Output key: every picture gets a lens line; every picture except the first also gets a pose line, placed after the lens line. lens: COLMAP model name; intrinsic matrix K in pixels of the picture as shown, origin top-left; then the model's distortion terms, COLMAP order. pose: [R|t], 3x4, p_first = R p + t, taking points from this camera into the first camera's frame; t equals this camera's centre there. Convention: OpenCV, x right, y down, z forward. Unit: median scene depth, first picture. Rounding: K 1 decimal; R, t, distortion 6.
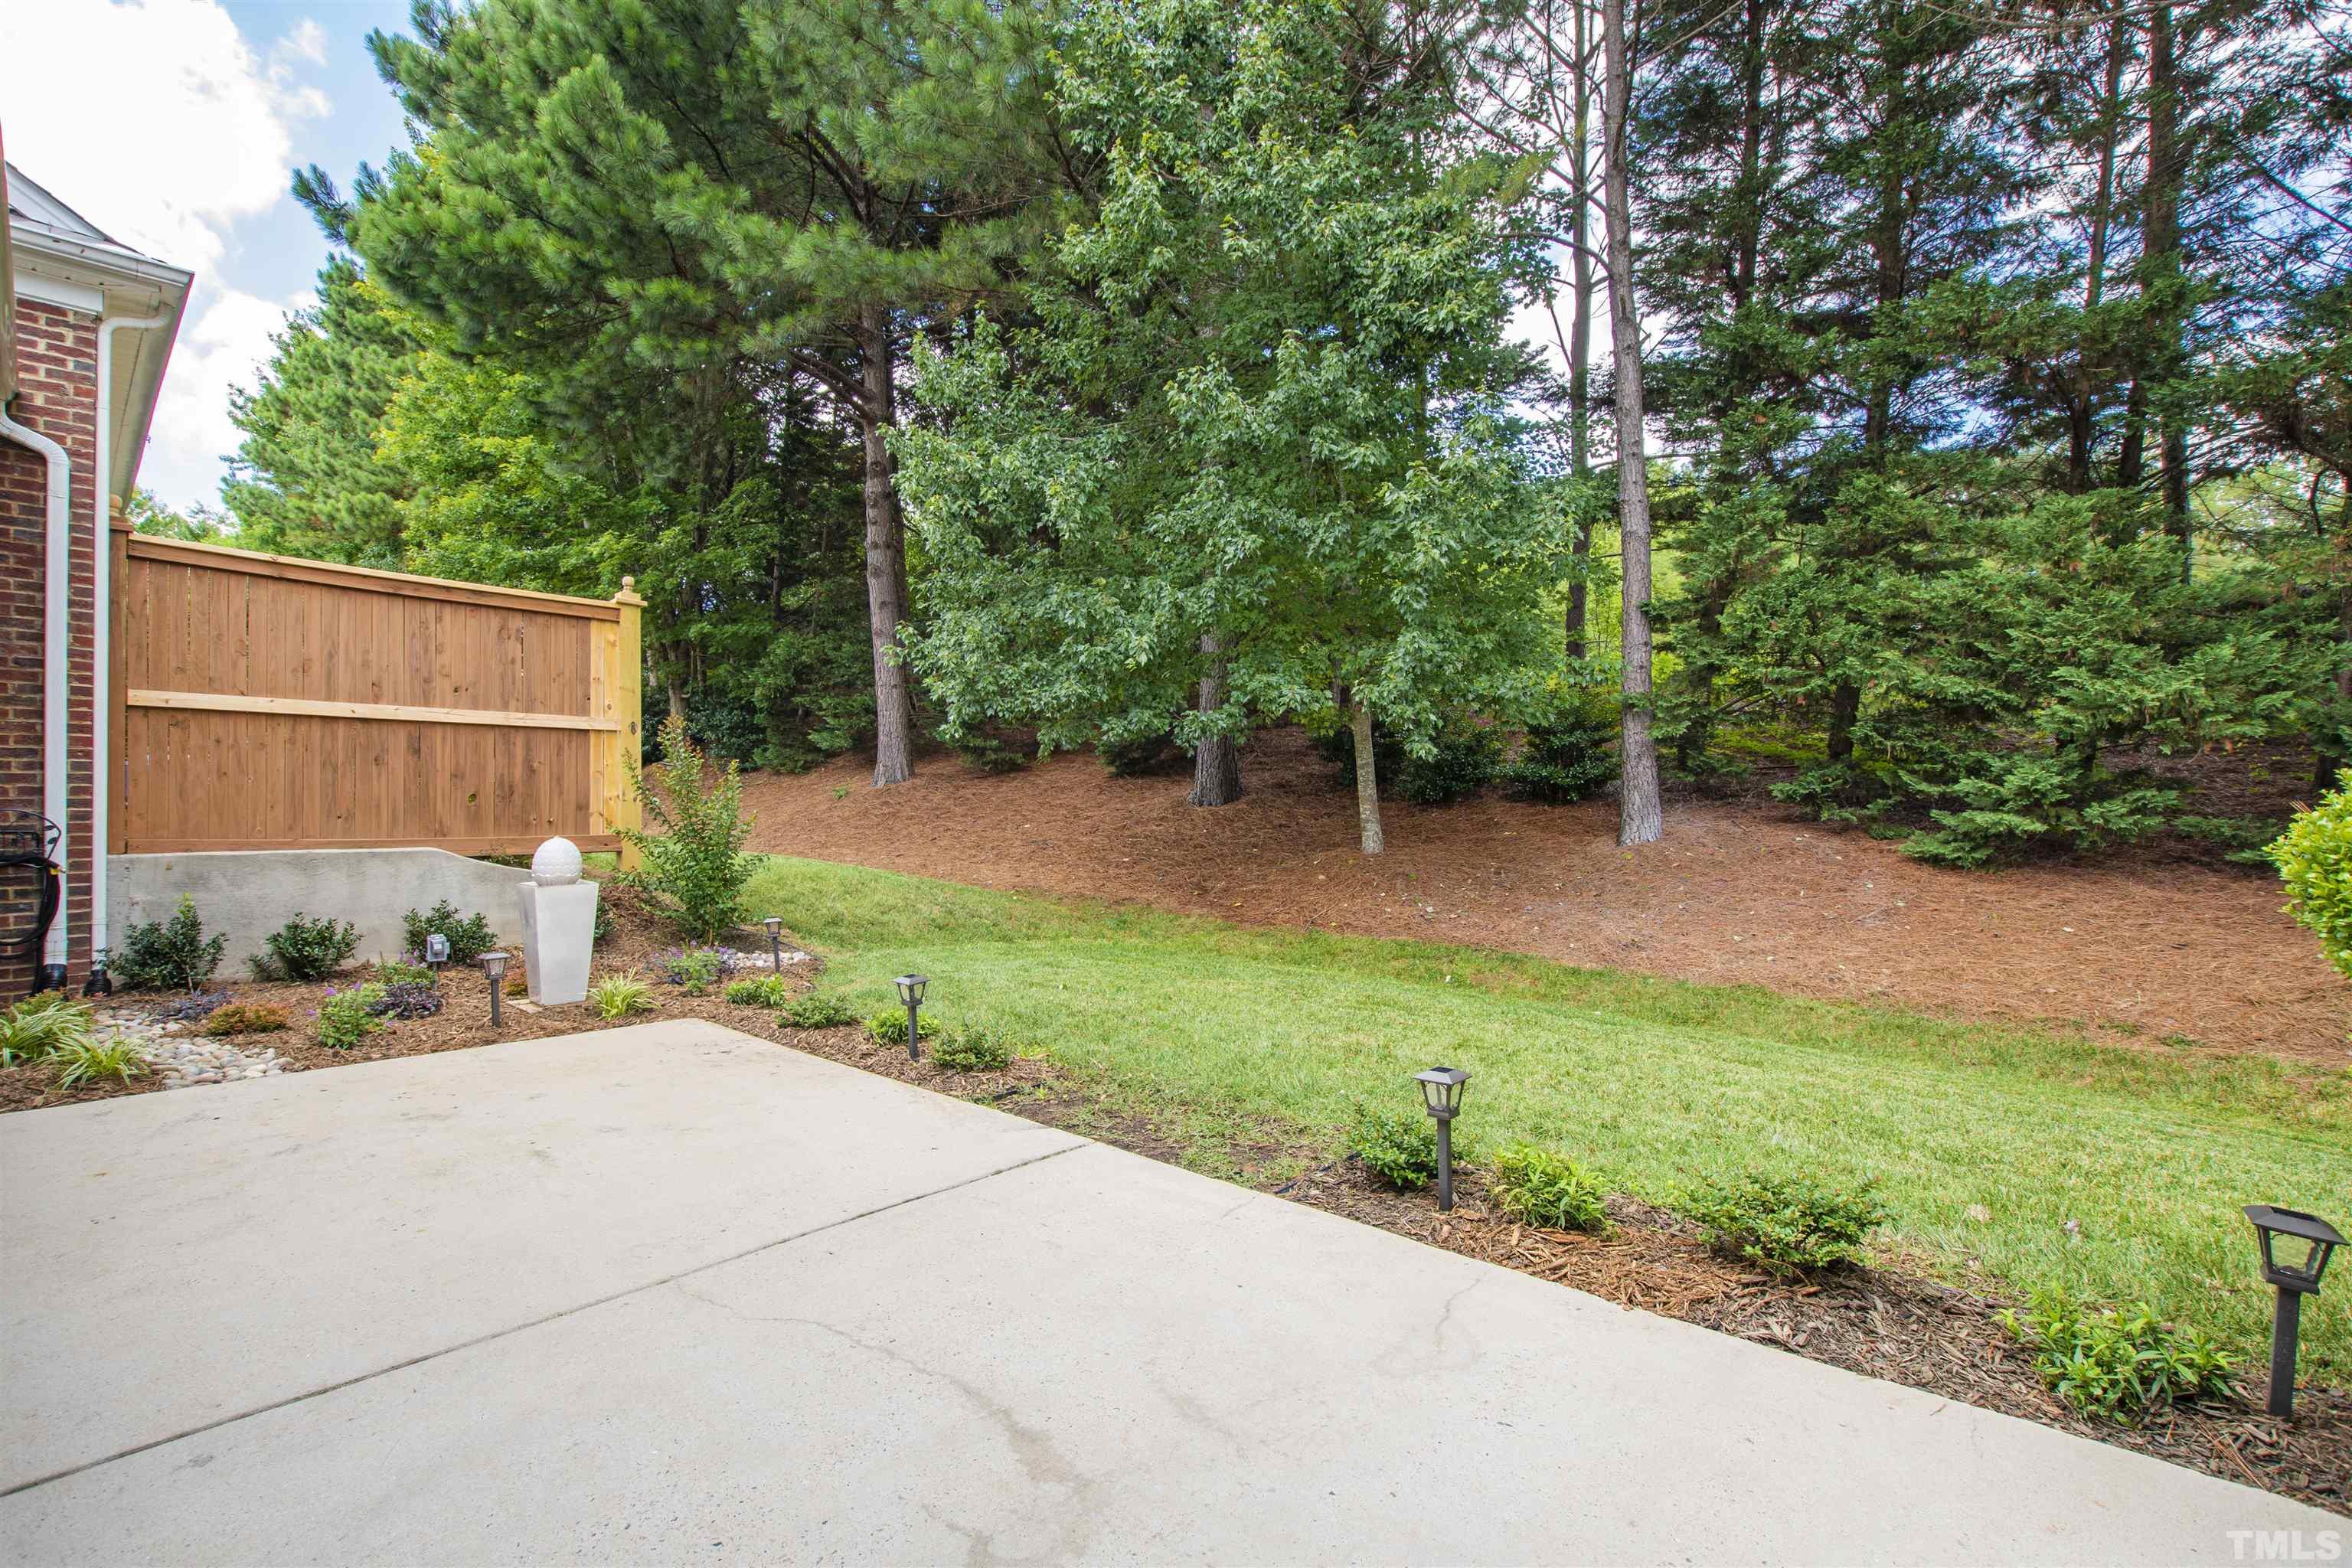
lens RADIAL K [[1018.7, 0, 1225.2], [0, 1018.7, 781.3], [0, 0, 1]] dist [0.007745, -0.003838]
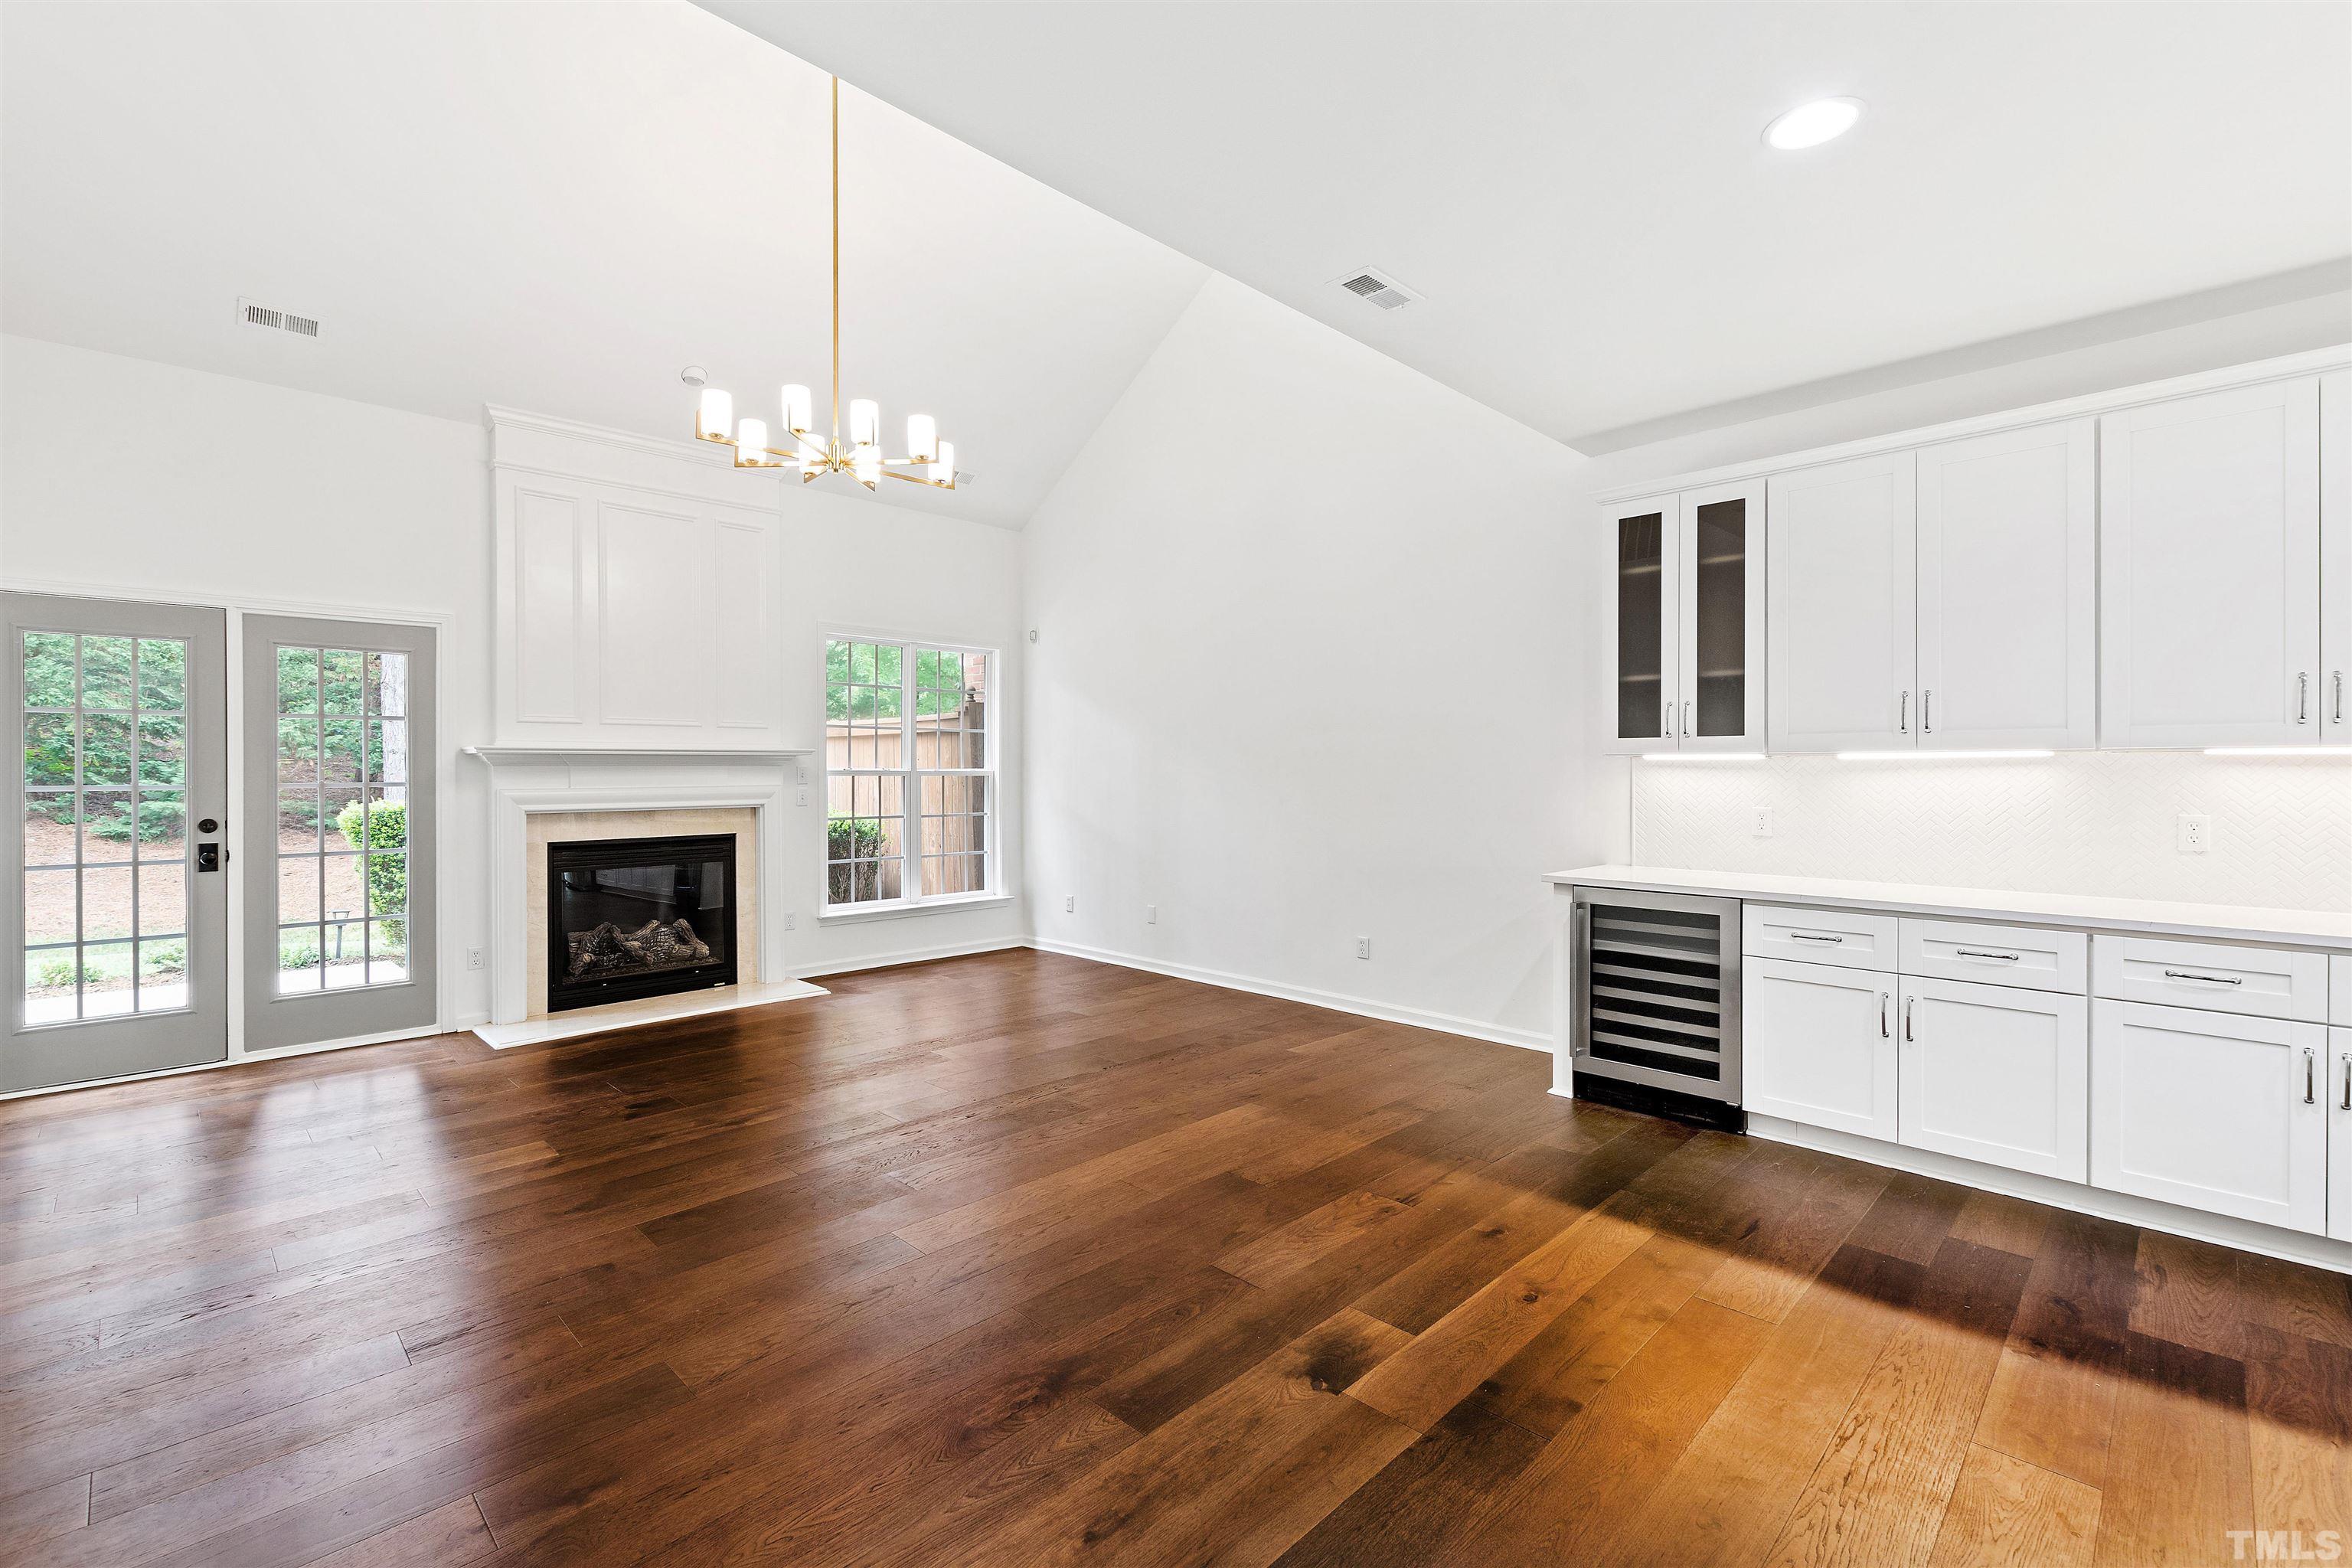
lens RADIAL K [[1018.7, 0, 1143.7], [0, 1018.7, 774.1], [0, 0, 1]] dist [0.007745, -0.003838]
pose [[0.100312, -0.005820, 0.994939, -0.572100], [-0.017163, 0.999824, 0.007579, -0.044980], [-0.994808, -0.017837, 0.100194, -0.551221]]
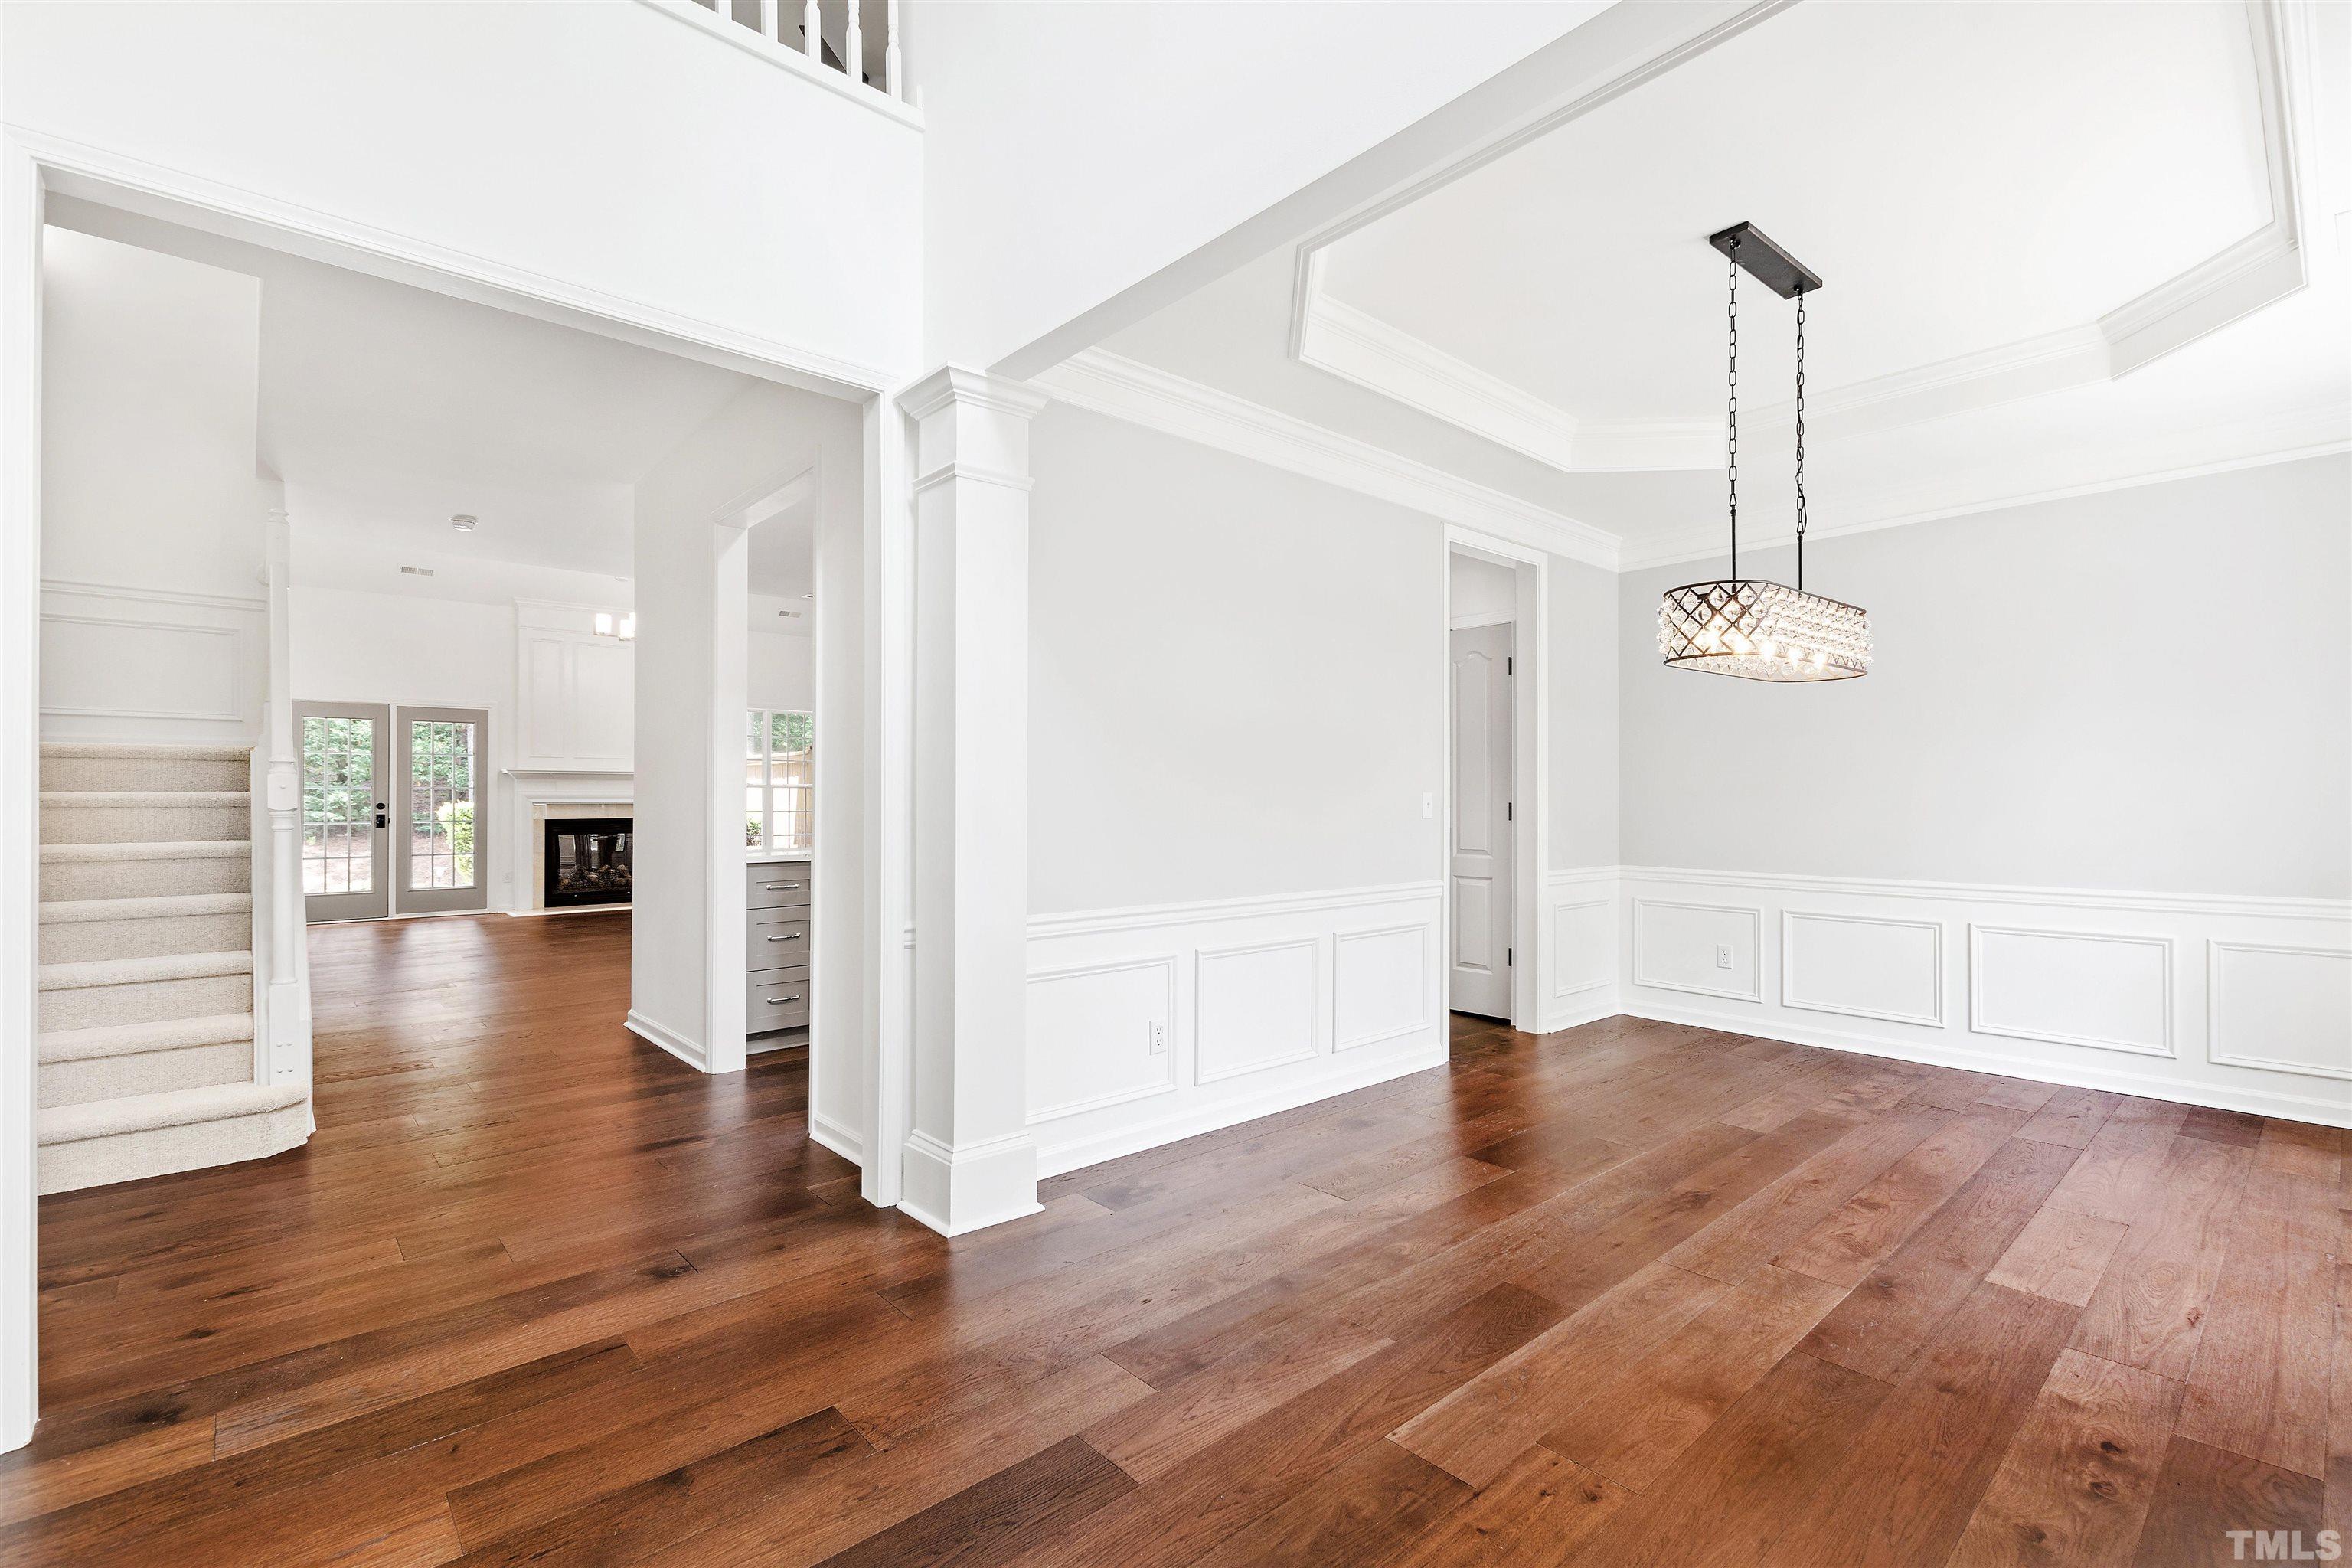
lens RADIAL K [[1018.7, 0, 1191.7], [0, 1018.7, 795.1], [0, 0, 1]] dist [0.007745, -0.003838]
pose [[0.141280, 0.002781, 0.989966, -1.065806], [-0.019506, 0.999810, -0.000025, -0.035854], [-0.989777, -0.019307, 0.141308, -1.043667]]
